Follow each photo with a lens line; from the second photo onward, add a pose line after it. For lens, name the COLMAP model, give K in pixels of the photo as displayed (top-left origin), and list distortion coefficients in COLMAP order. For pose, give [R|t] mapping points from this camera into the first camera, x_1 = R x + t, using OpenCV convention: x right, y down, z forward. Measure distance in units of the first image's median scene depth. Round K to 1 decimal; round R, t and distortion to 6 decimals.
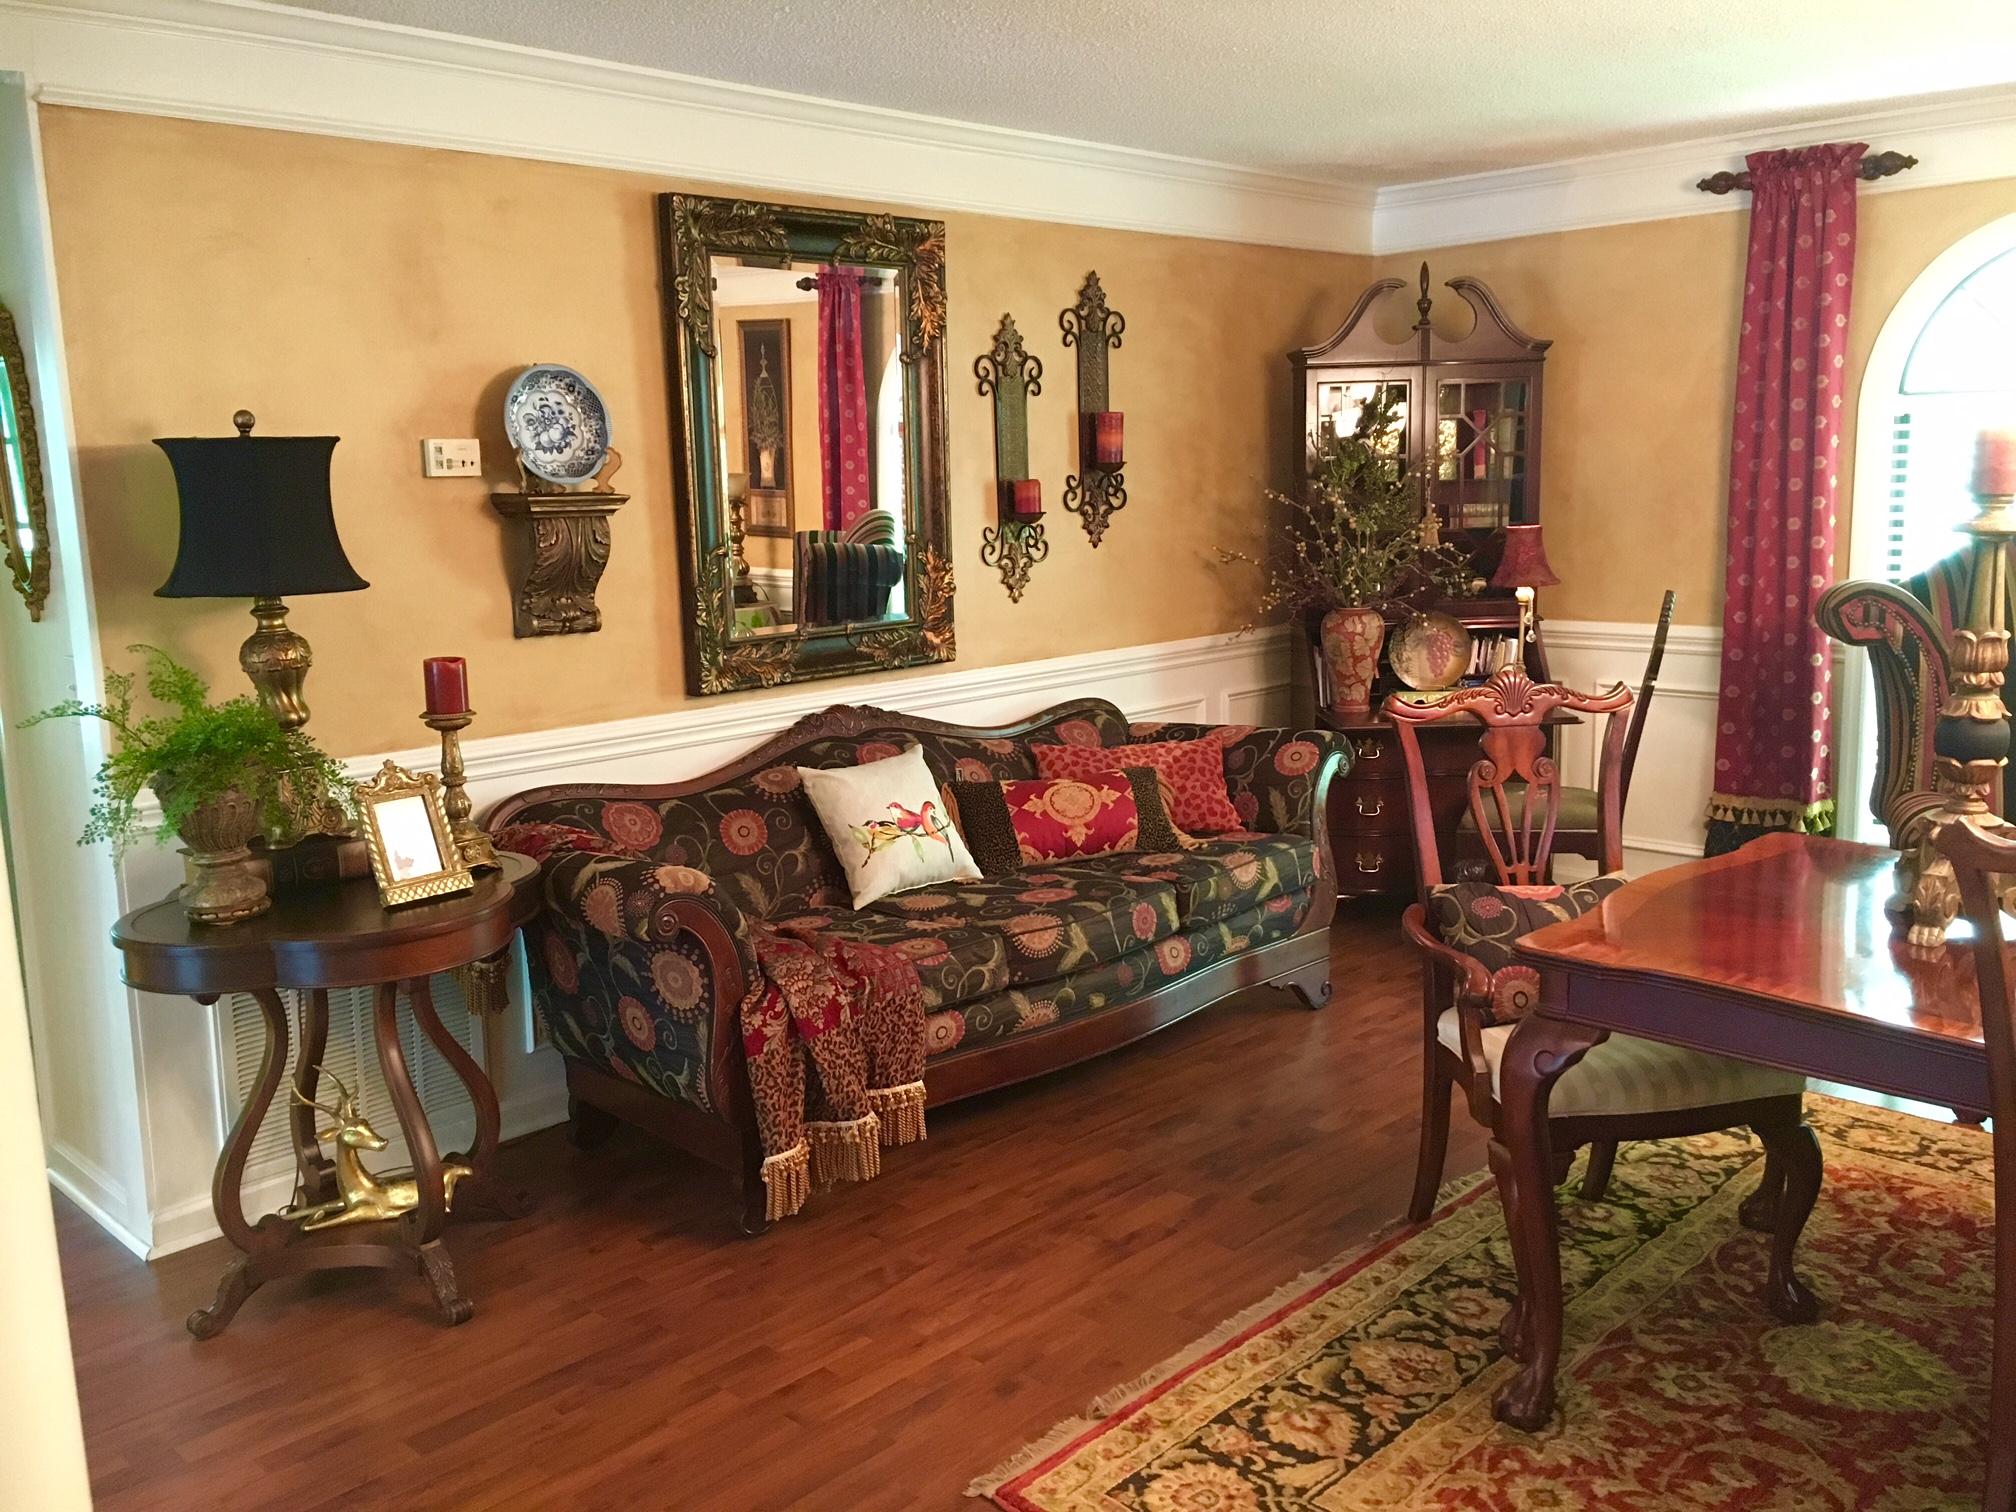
lens RADIAL K [[1699.8, 0, 1043.6], [0, 1699.8, 723.7], [0, 0, 1]] dist [0.098767, -0.135302]
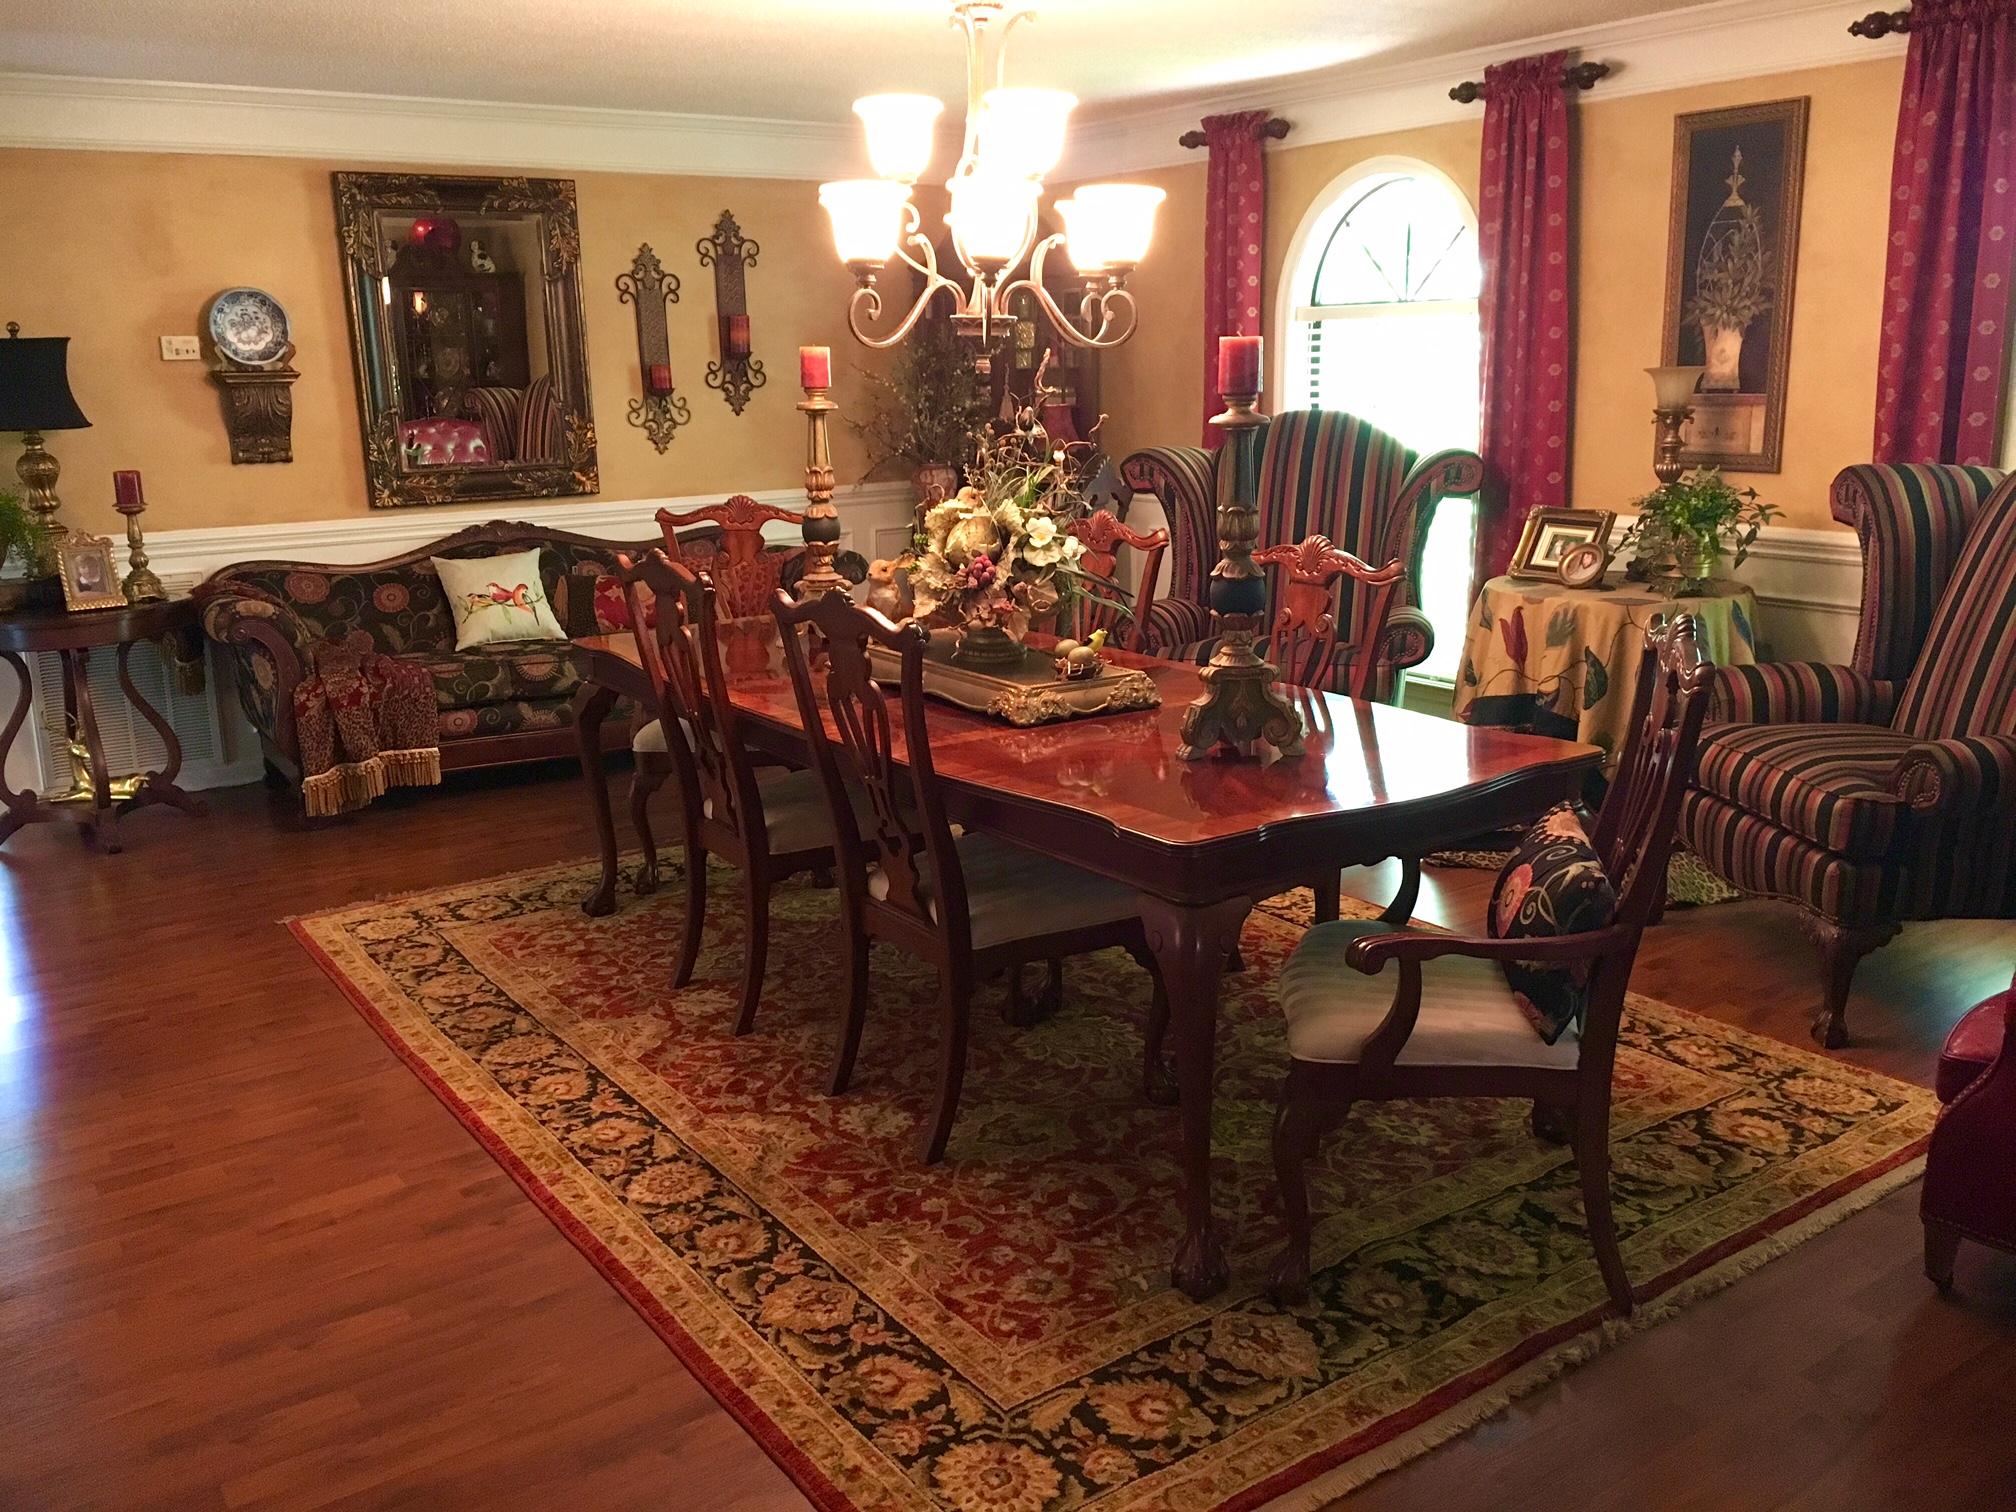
lens RADIAL K [[1699.8, 0, 1043.6], [0, 1699.8, 723.7], [0, 0, 1]] dist [0.098767, -0.135302]
pose [[0.983123, 0.044339, -0.177491, 0.672881], [-0.031729, 0.996808, 0.073264, 0.044547], [0.180173, -0.066396, 0.981391, -0.407824]]
